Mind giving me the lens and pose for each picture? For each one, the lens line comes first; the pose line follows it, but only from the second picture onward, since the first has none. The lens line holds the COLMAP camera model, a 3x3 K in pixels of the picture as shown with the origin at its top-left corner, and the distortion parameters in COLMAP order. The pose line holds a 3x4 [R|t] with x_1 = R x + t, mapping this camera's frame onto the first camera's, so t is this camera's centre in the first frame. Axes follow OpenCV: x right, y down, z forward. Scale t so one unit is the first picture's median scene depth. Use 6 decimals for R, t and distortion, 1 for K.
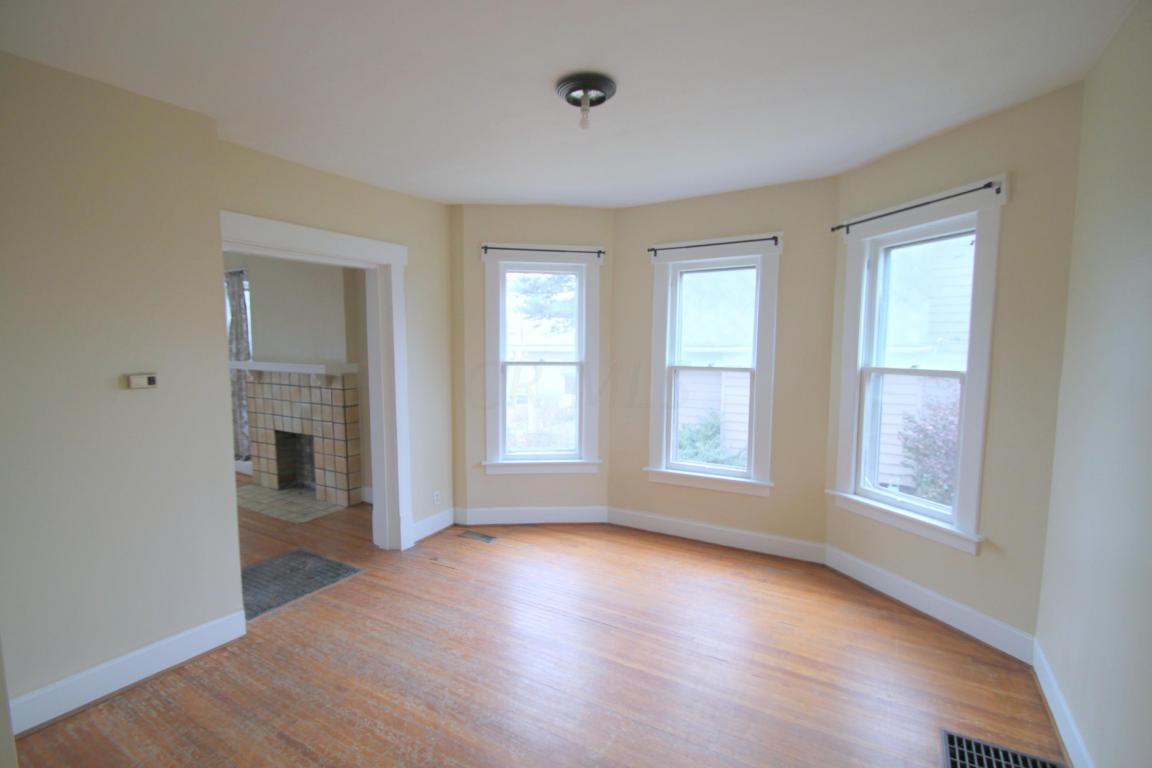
lens RADIAL K [[531.8, 0, 565.8], [0, 531.8, 409.9], [0, 0, 1]] dist [0.005984, -0.004967]
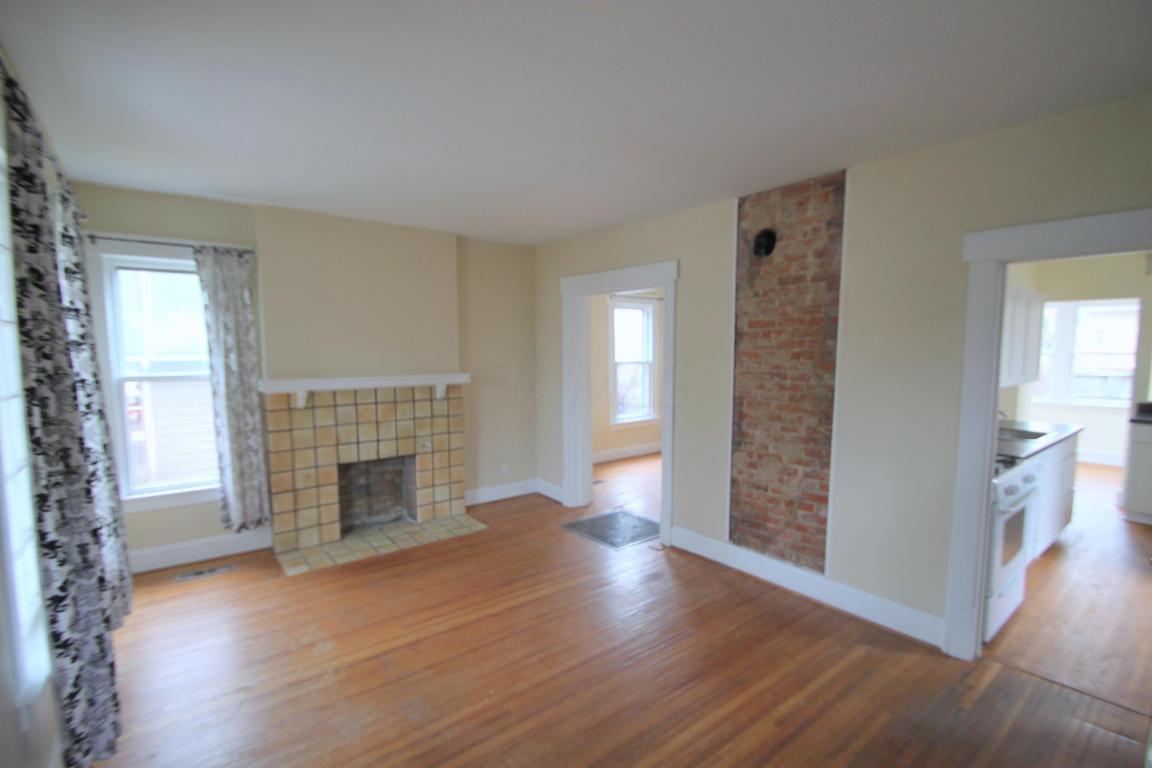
lens RADIAL K [[531.8, 0, 575.1], [0, 531.8, 393.2], [0, 0, 1]] dist [0.005984, -0.004967]
pose [[0.347184, -0.086776, 0.933774, -1.163415], [0.117263, 0.991912, 0.048579, -0.064511], [-0.930437, 0.092631, 0.354552, 0.387633]]
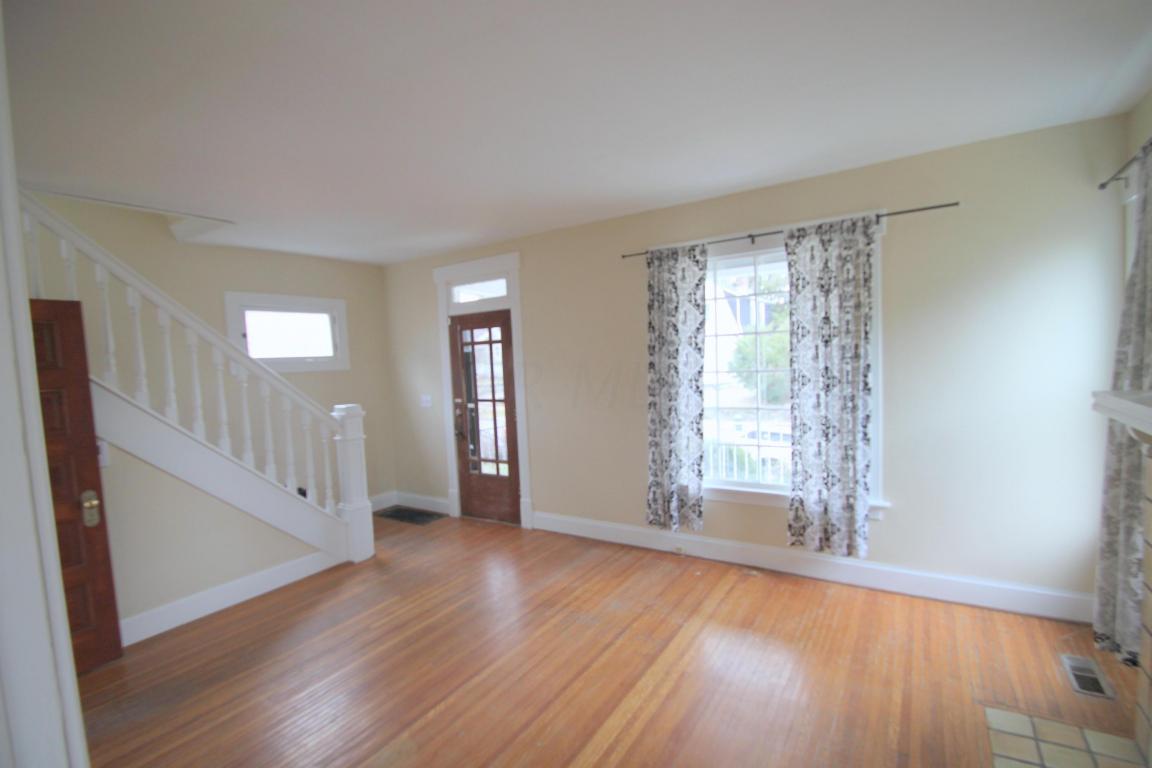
lens RADIAL K [[531.8, 0, 581.2], [0, 531.8, 392.1], [0, 0, 1]] dist [0.005984, -0.004967]
pose [[-0.022900, 0.055338, -0.998205, -0.263134], [-0.076104, 0.995473, 0.056932, -0.086664], [0.996837, 0.077271, -0.018585, 0.669281]]
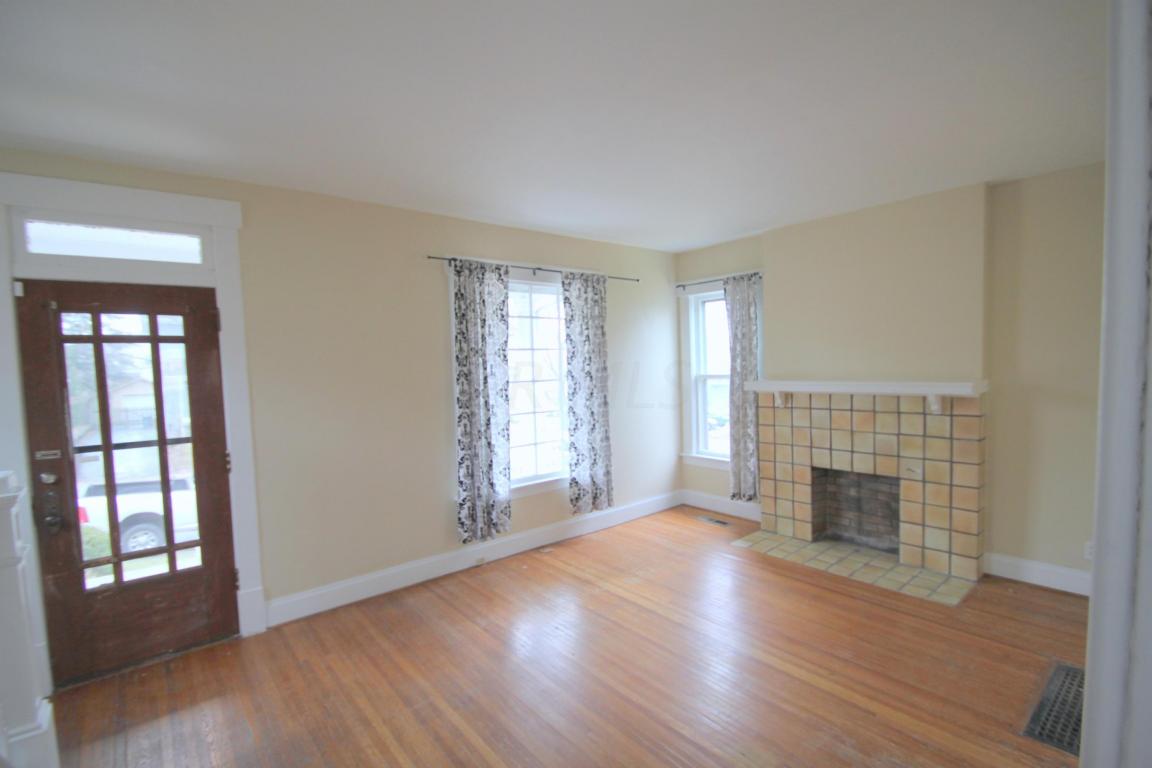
lens RADIAL K [[531.8, 0, 580.6], [0, 531.8, 389.9], [0, 0, 1]] dist [0.005984, -0.004967]
pose [[0.947679, -0.020303, -0.318579, -0.624836], [-0.000415, 0.997896, -0.064830, -0.025002], [0.319225, 0.061570, 0.945677, 0.130669]]
